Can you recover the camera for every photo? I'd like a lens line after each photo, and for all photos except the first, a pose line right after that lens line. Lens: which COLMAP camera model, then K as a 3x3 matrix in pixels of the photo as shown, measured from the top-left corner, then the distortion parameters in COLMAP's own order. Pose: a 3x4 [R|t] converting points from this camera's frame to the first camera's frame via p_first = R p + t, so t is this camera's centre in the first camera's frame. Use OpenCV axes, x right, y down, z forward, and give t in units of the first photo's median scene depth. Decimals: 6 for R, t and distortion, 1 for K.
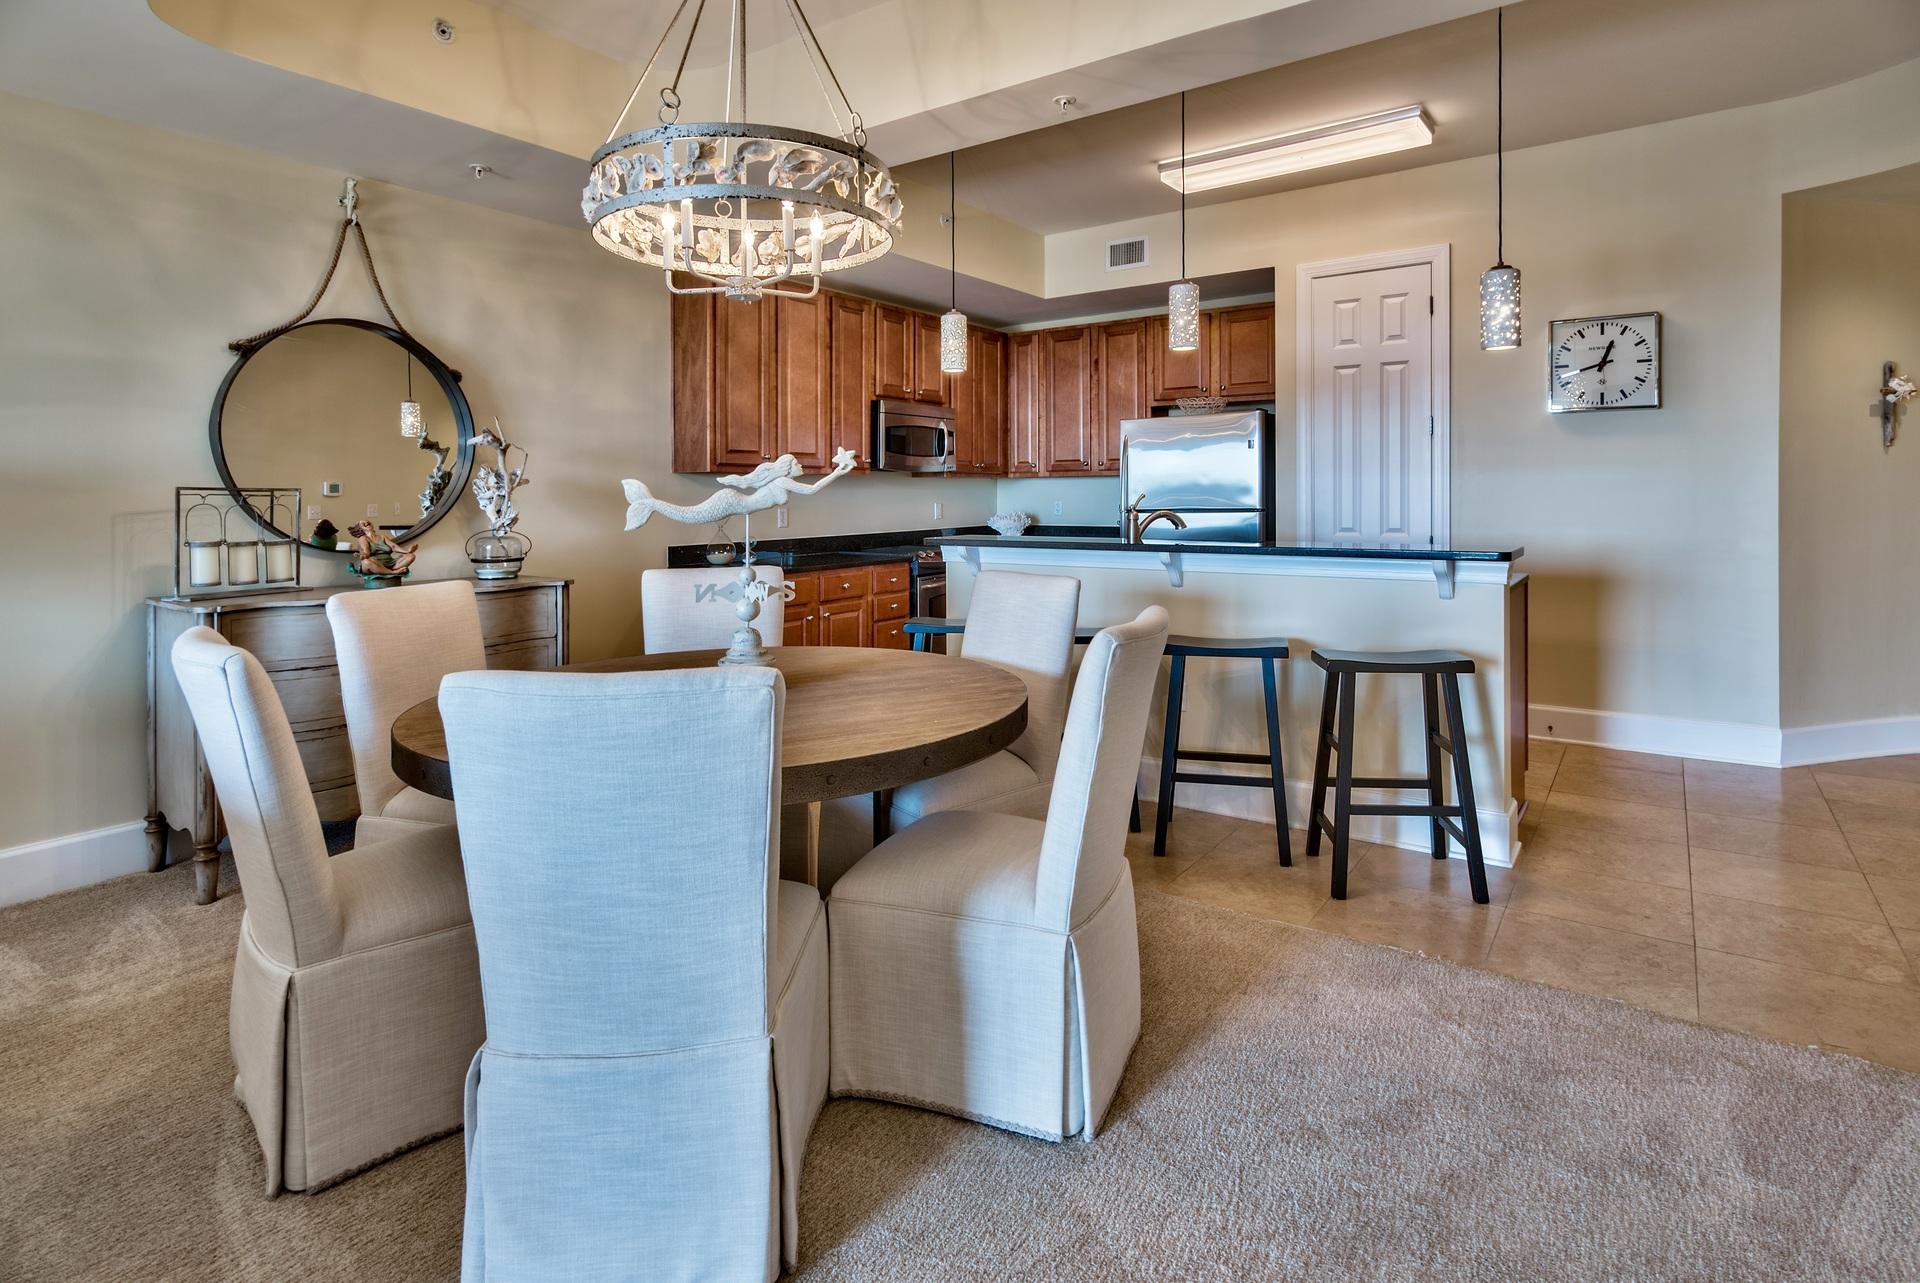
lens RADIAL K [[984.5, 0, 969.7], [0, 984.5, 501.1], [0, 0, 1]] dist [0.000087, 0.000166]
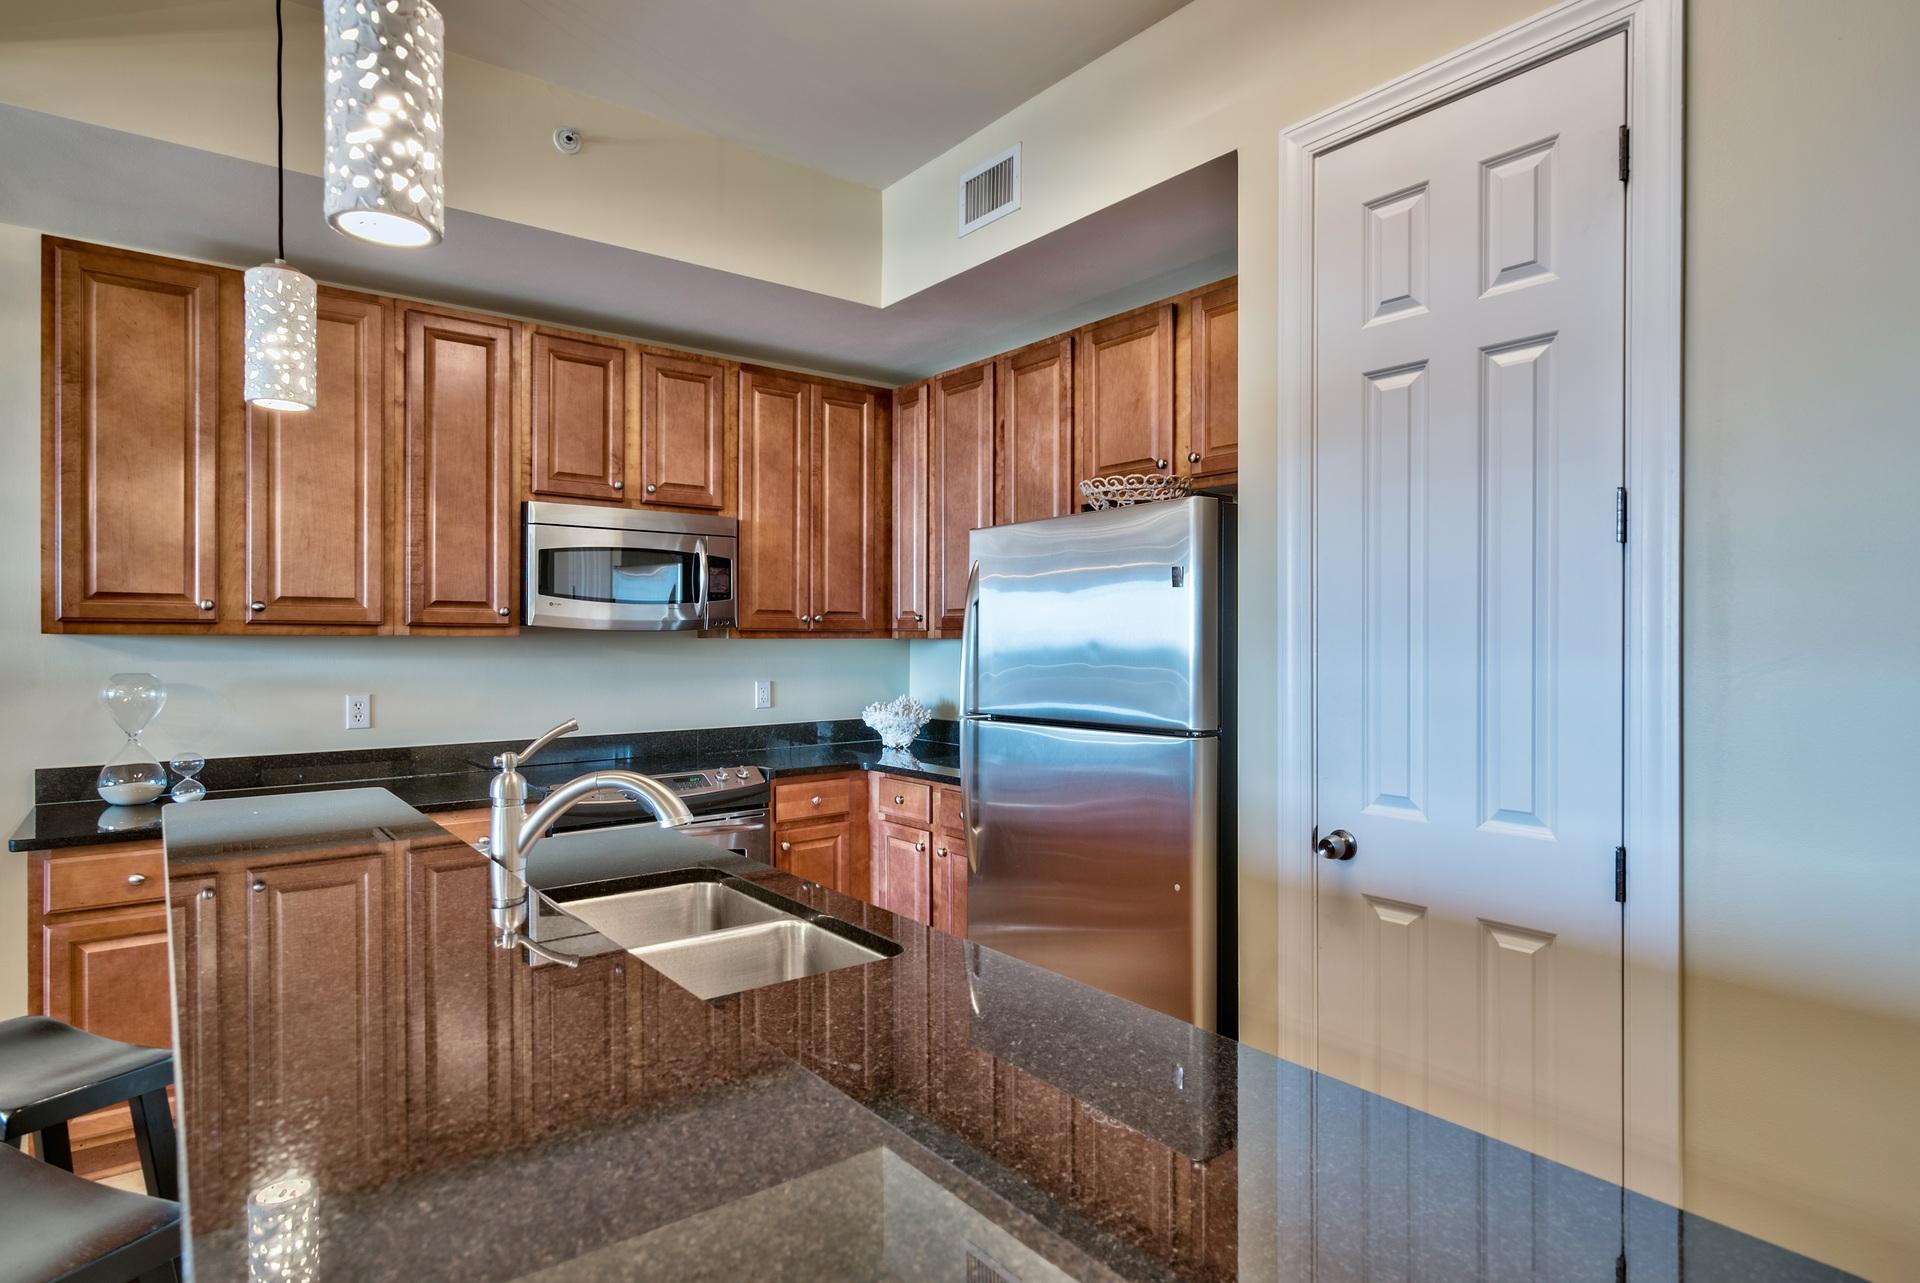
lens RADIAL K [[1031.7, 0, 960.0], [0, 1031.7, 641.5], [0, 0, 1]] dist [-0.009072, -0.000674]
pose [[0.958573, 0.013392, -0.284531, 0.301912], [-0.014506, 0.999893, -0.001809, -0.026409], [0.284476, 0.005861, 0.958665, 0.515675]]
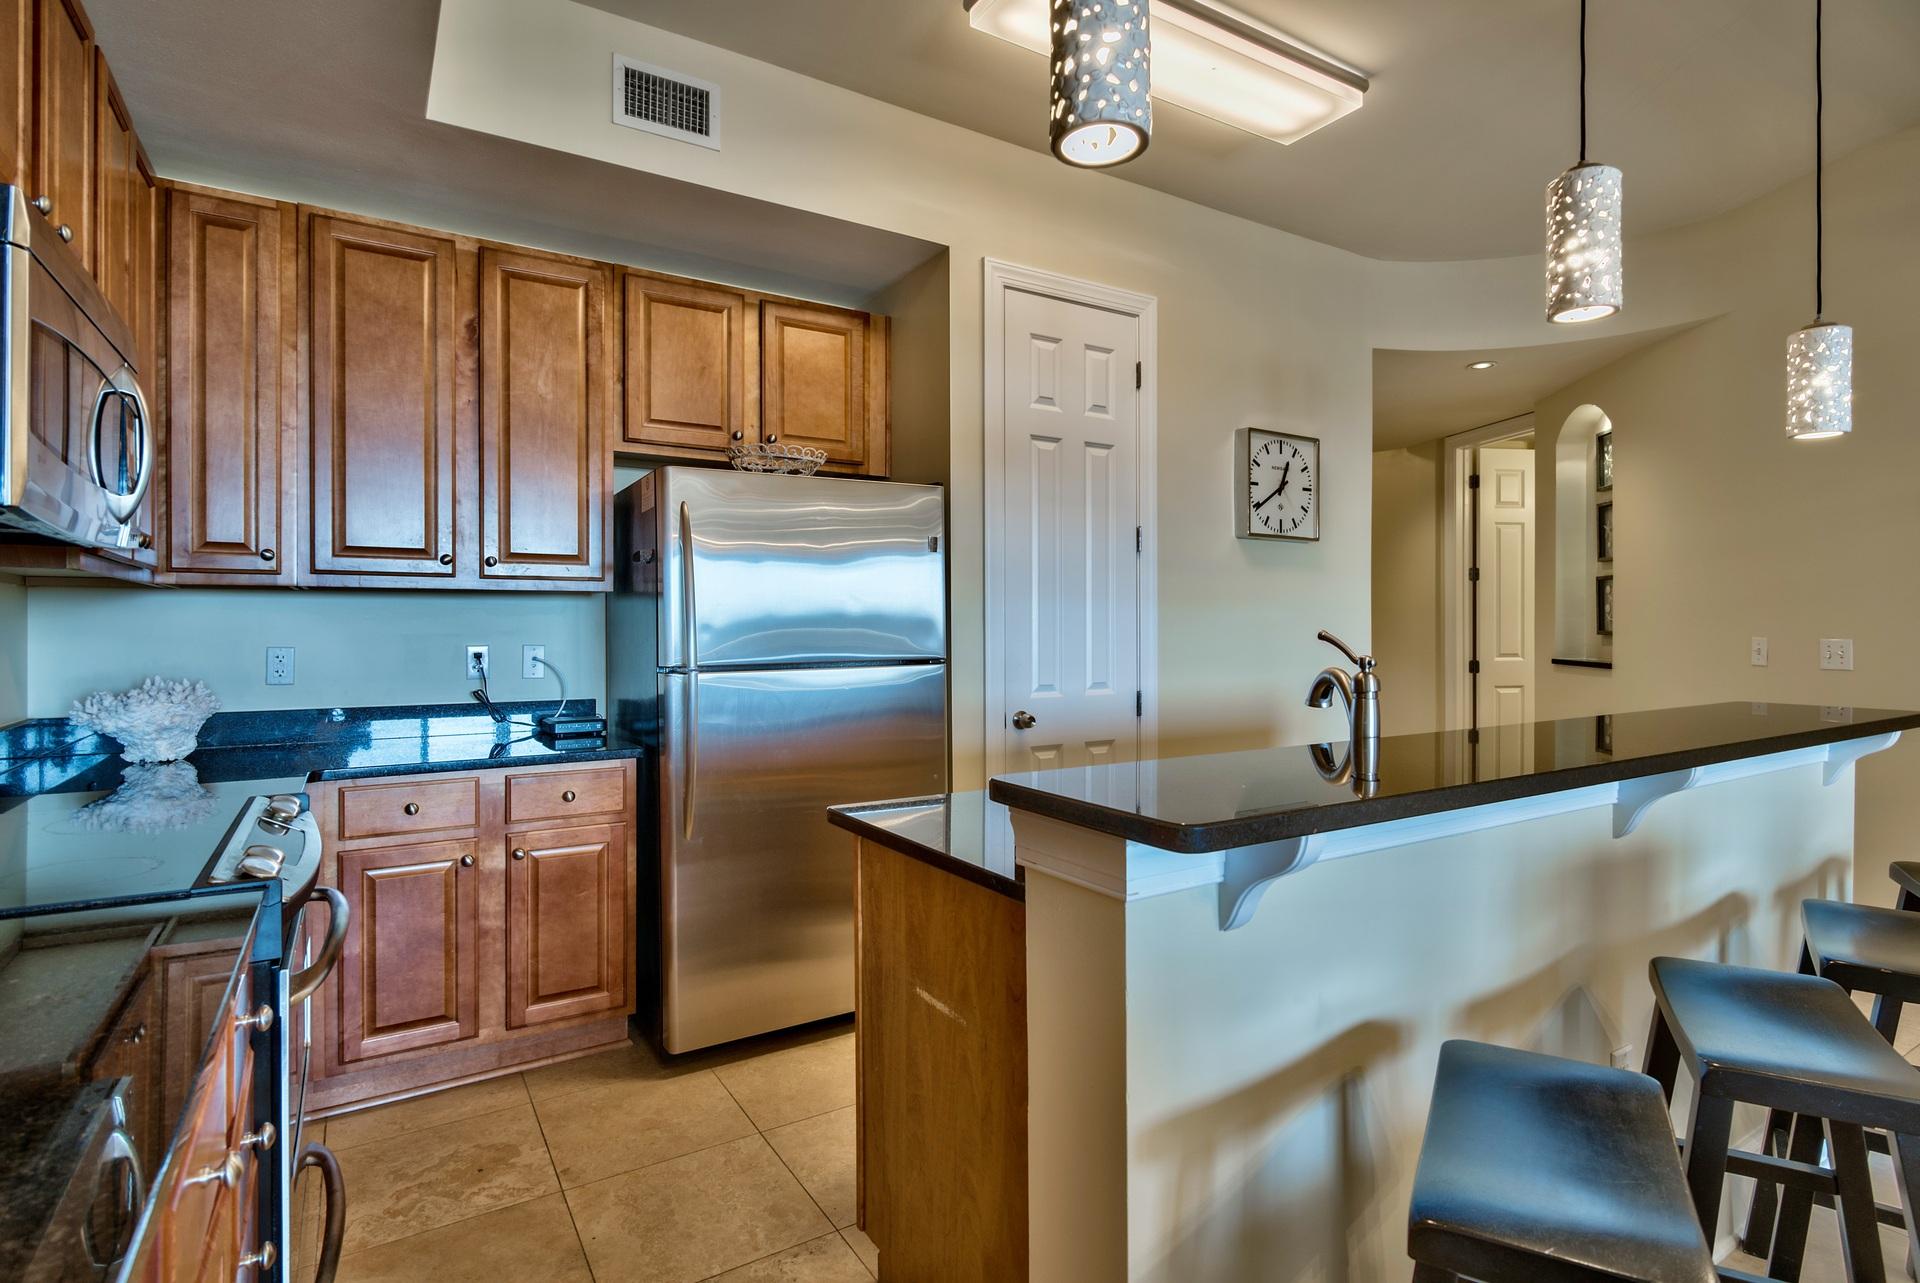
lens RADIAL K [[950.8, 0, 952.7], [0, 950.8, 622.4], [0, 0, 1]] dist [-0.002597, -0.000452]
pose [[0.389389, 0.011111, 0.921006, -0.194423], [0.002891, 0.999908, -0.013285, -0.006116], [-0.921069, 0.007835, 0.389321, 0.728019]]
